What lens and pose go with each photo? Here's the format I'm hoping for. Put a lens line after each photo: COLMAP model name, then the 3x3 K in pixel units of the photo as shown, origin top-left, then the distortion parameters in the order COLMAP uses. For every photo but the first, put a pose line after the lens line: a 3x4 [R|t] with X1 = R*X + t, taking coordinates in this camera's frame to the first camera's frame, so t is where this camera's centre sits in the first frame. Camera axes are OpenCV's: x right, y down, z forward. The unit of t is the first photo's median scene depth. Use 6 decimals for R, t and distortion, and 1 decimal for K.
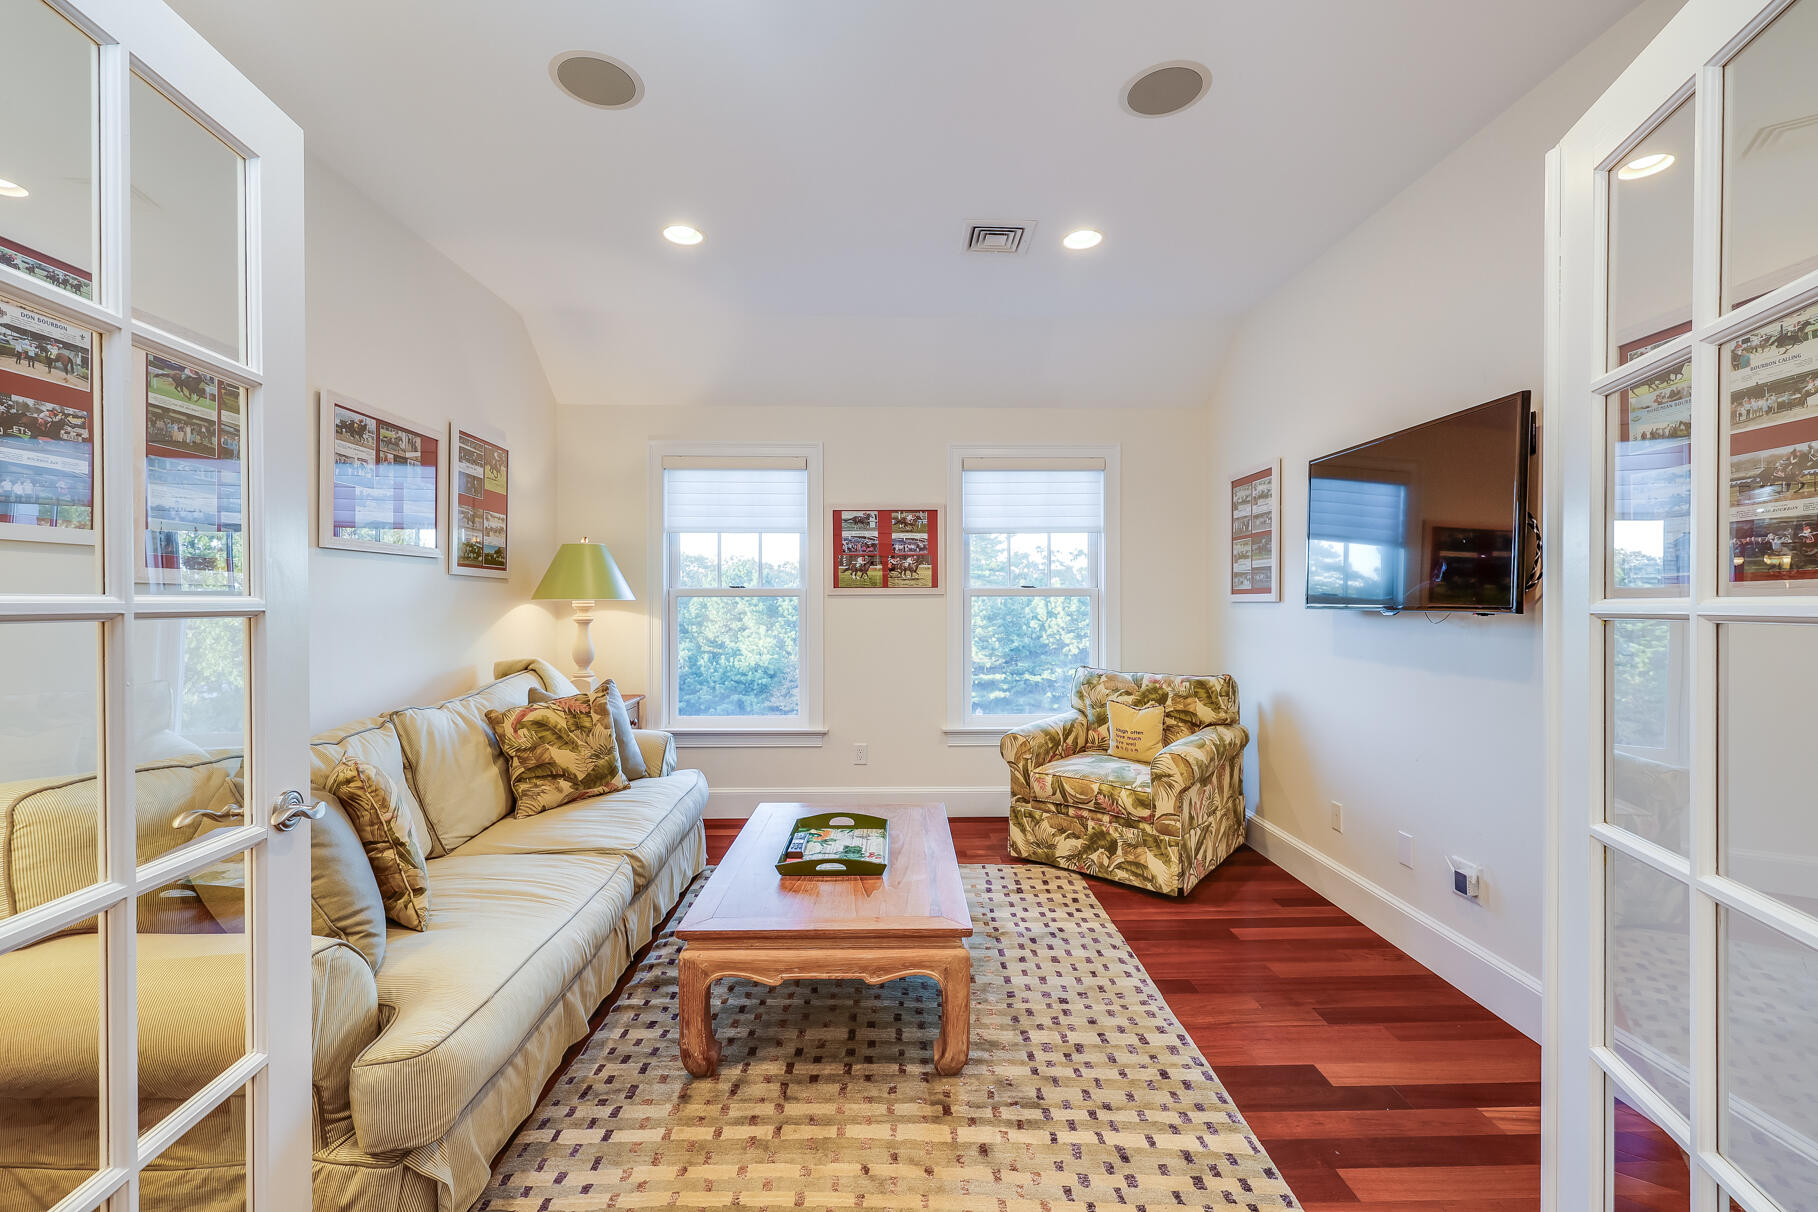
lens RADIAL K [[772.8, 0, 897.0], [0, 772.8, 599.2], [0, 0, 1]] dist [-0.001042, 0.000449]
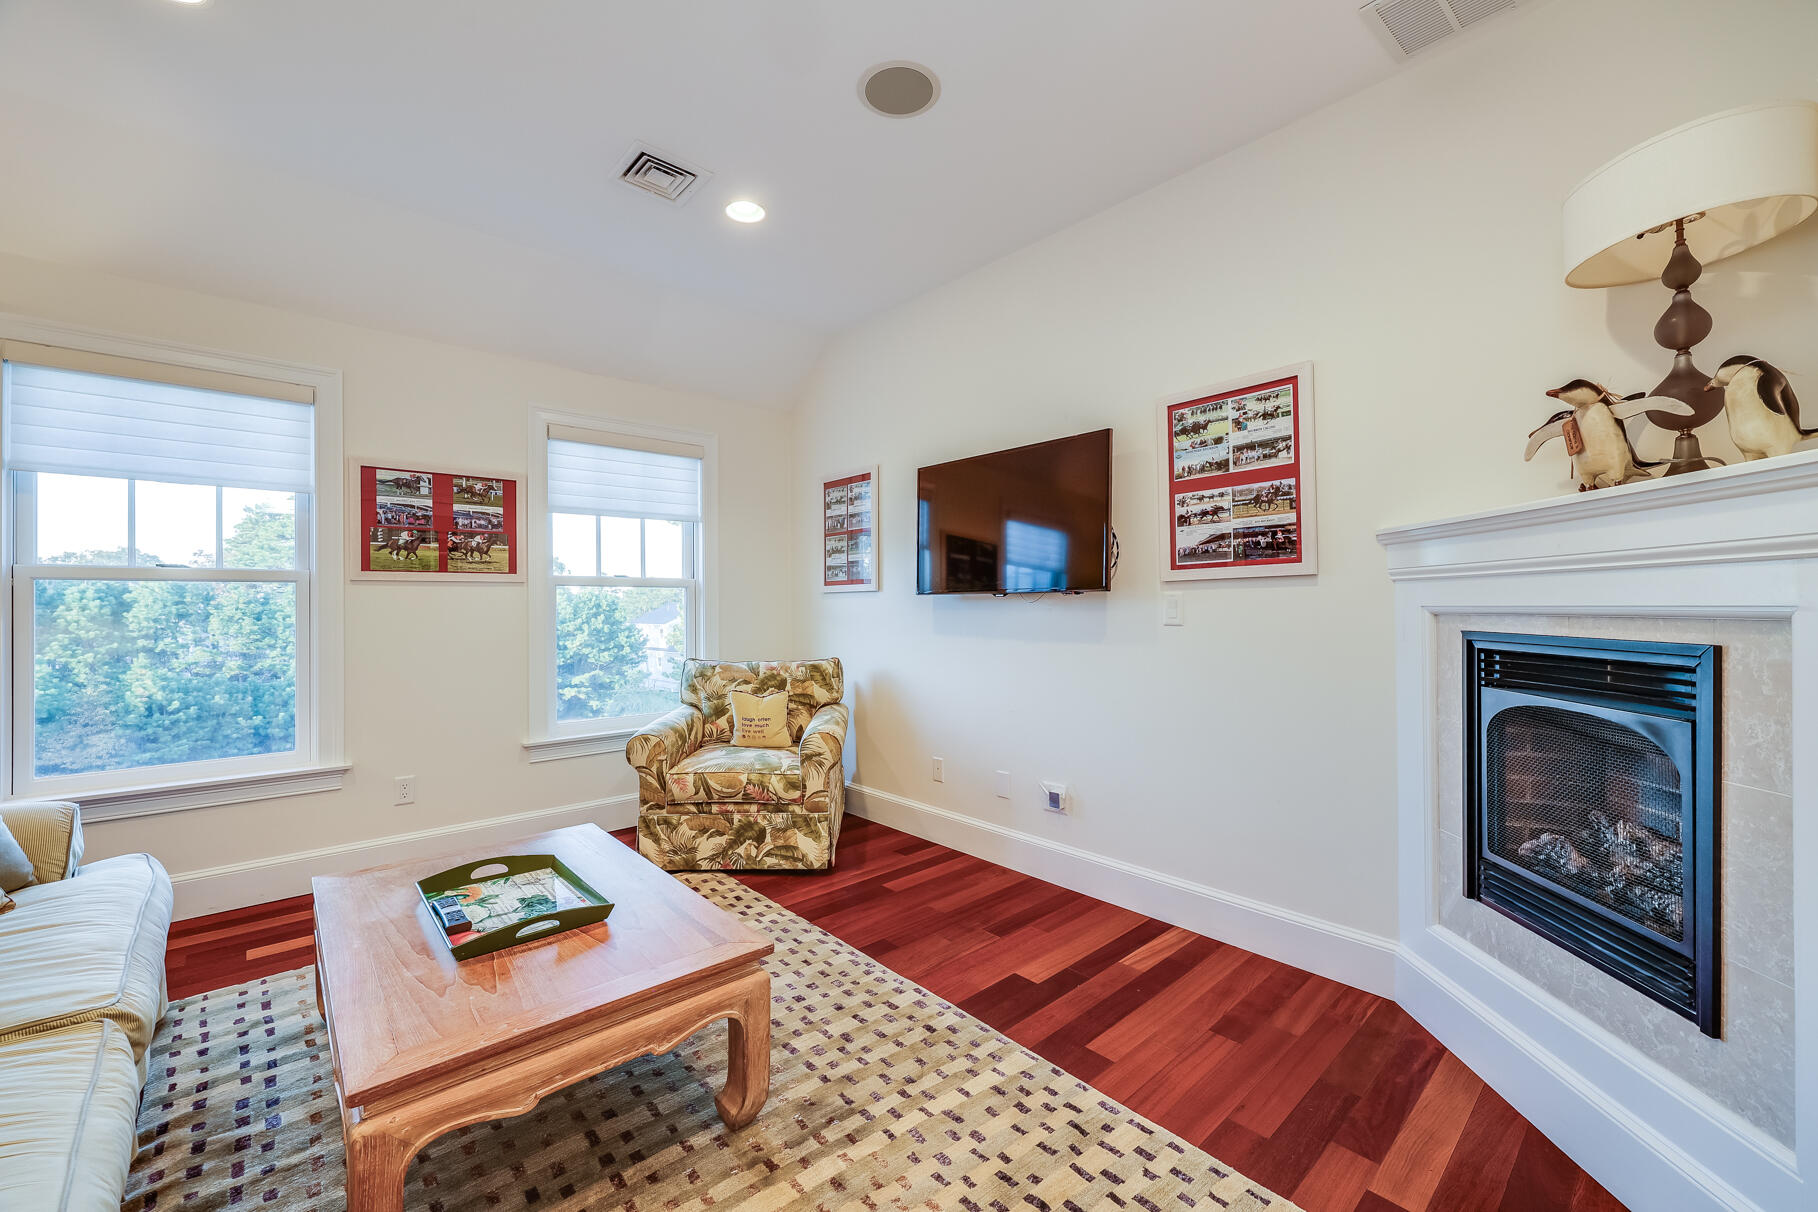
lens RADIAL K [[739.0, 0, 908.7], [0, 739.0, 600.9], [0, 0, 1]] dist [-0.001004, 0.000106]
pose [[0.749665, 0.002051, 0.661815, -0.208261], [0.004166, 0.999961, -0.007818, 0.028938], [-0.661805, 0.008619, 0.749627, 0.166624]]
